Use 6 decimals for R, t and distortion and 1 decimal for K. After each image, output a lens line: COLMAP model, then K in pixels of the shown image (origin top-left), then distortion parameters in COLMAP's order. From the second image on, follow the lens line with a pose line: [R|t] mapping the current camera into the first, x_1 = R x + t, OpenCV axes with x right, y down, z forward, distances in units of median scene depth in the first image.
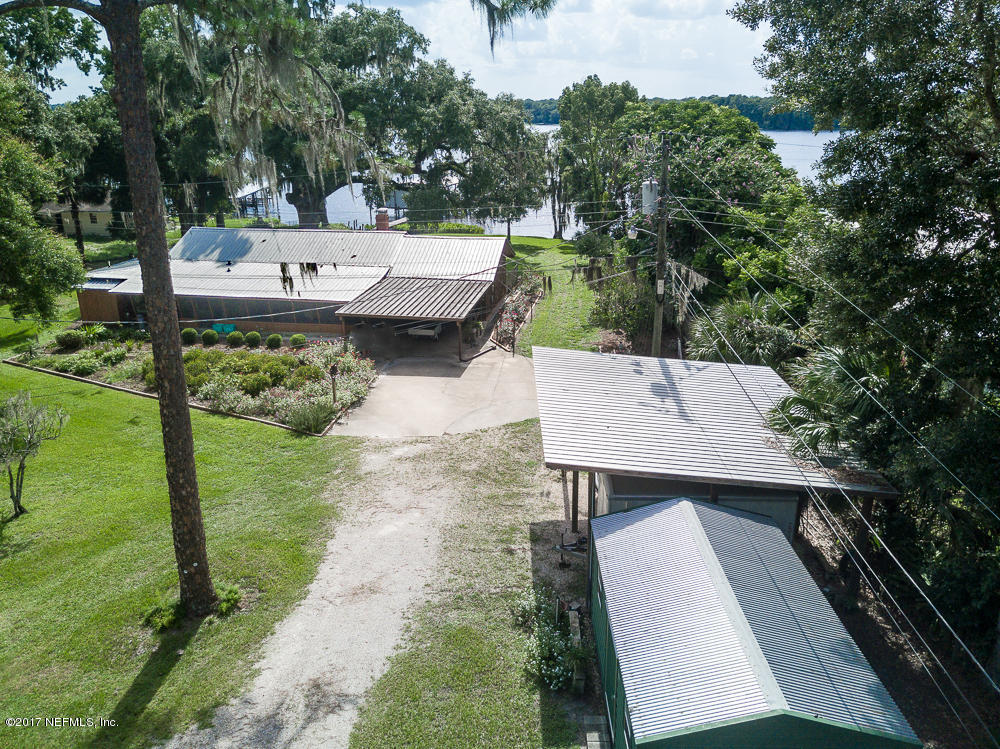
lens RADIAL K [[770.9, 0, 503.9], [0, 770.9, 370.6], [0, 0, 1]] dist [0.027395, -0.001131]
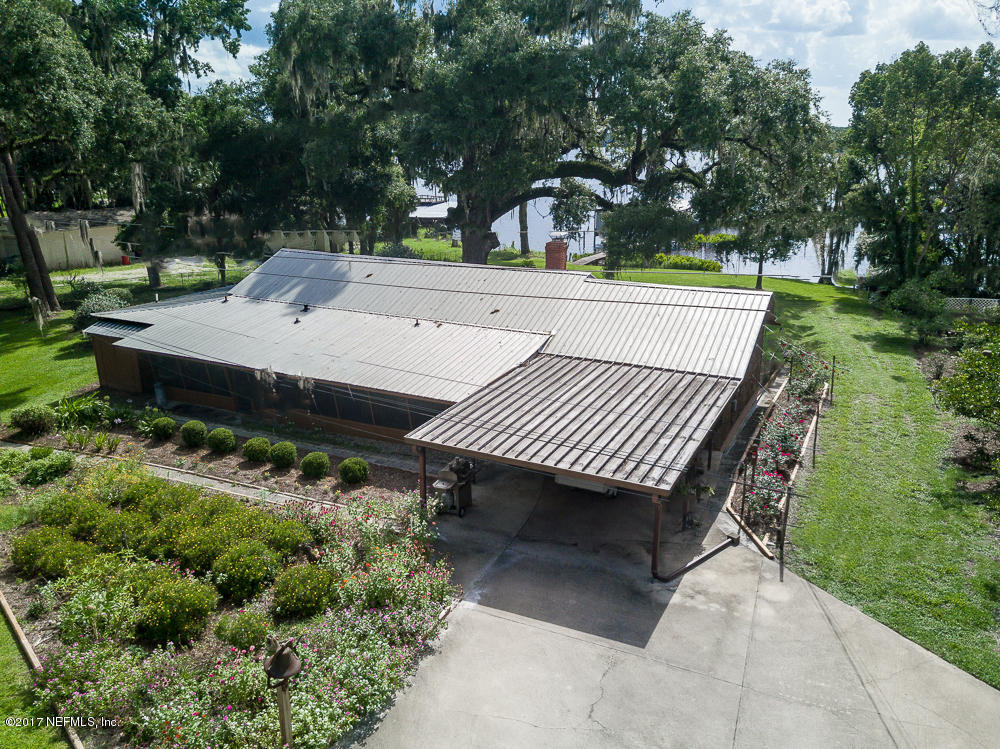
lens RADIAL K [[770.9, 0, 503.9], [0, 770.9, 370.6], [0, 0, 1]] dist [0.027395, -0.001131]
pose [[0.956325, 0.086693, -0.279152, -0.016397], [-0.096700, 0.995065, -0.022251, -0.071148], [0.275846, 0.048273, 0.959989, 0.349732]]
